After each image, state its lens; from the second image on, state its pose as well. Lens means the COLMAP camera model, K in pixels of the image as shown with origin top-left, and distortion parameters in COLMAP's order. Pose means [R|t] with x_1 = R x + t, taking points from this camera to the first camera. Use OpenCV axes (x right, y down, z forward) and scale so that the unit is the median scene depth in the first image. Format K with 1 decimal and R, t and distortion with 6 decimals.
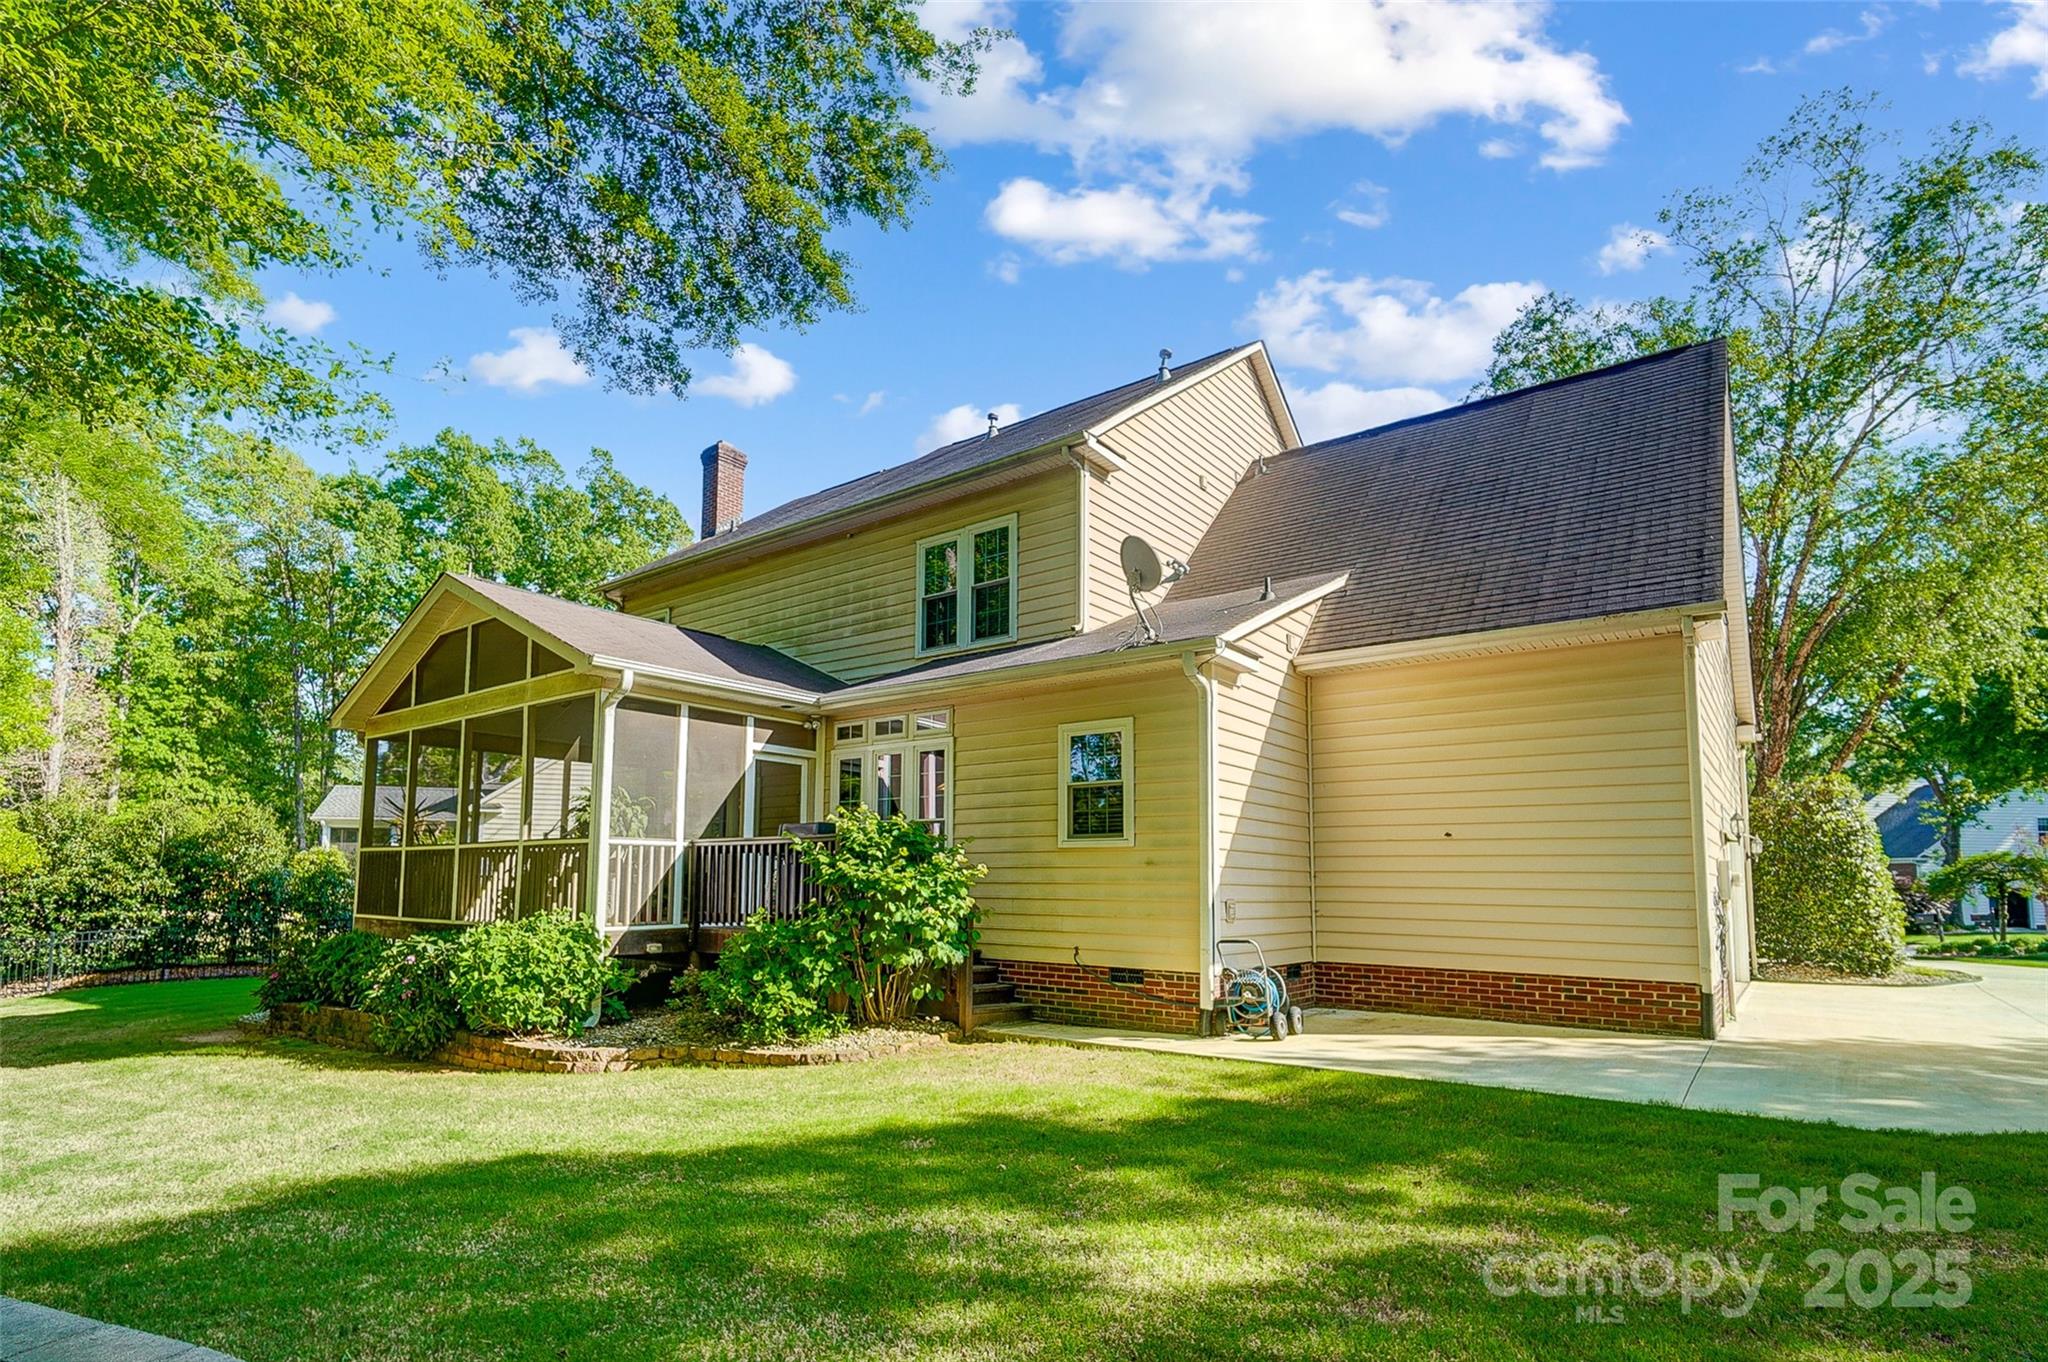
lens RADIAL K [[1028.5, 0, 1025.7], [0, 1028.5, 810.3], [0, 0, 1]] dist [0.018467, -0.000460]
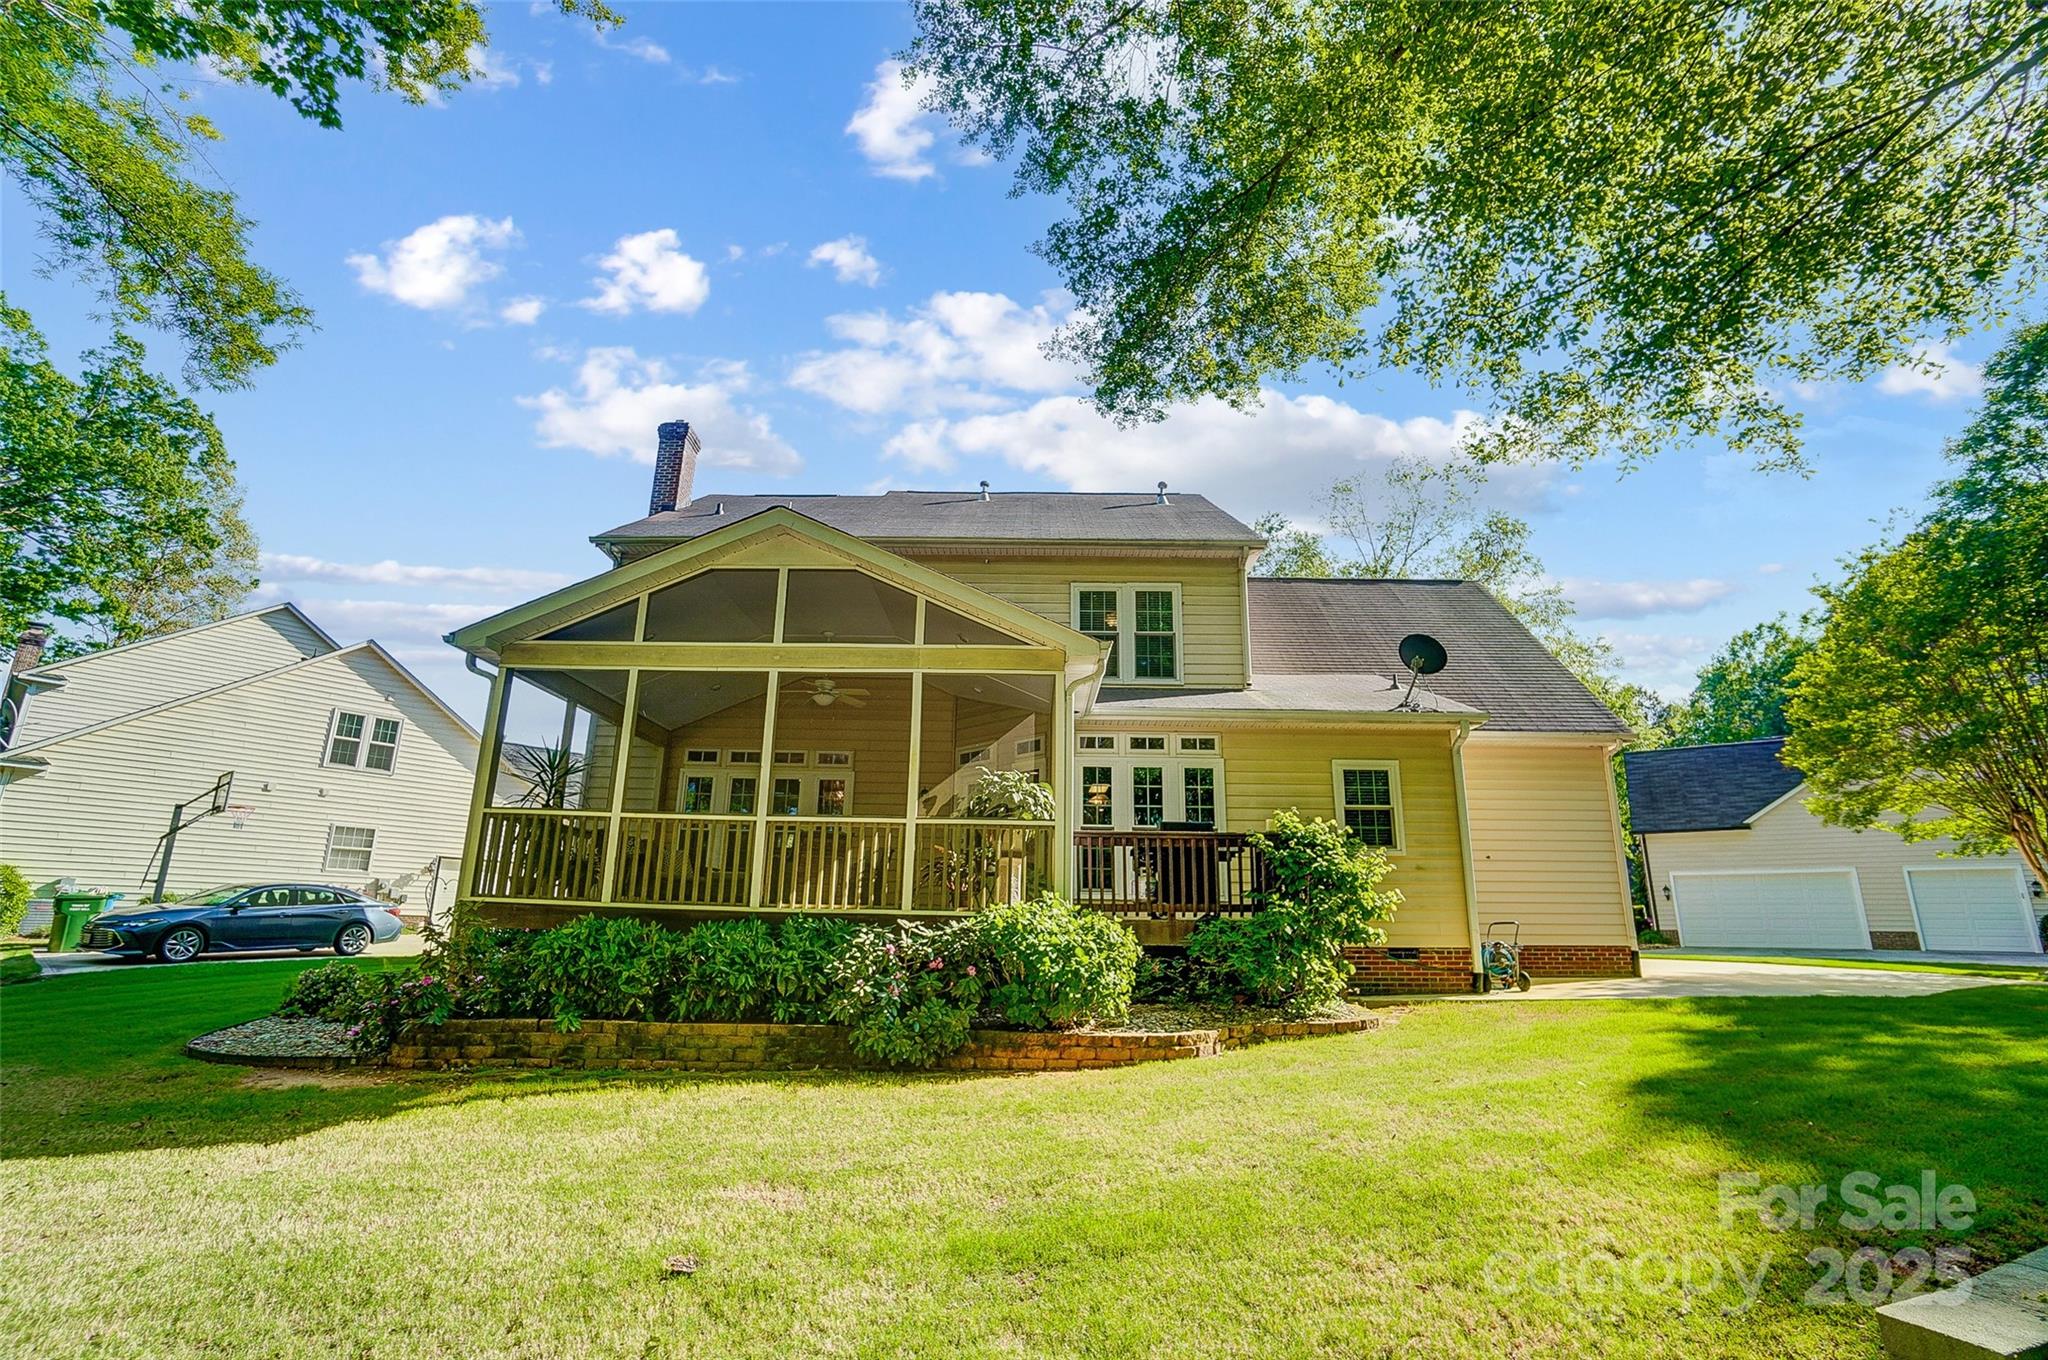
lens RADIAL K [[886.5, 0, 1039.0], [0, 886.5, 721.7], [0, 0, 1]] dist [-0.047634, 0.000279]
pose [[0.798228, 0.139284, 0.586031, -0.916160], [-0.056682, 0.985950, -0.157127, 0.065235], [-0.599683, 0.092206, 0.794908, 0.328409]]
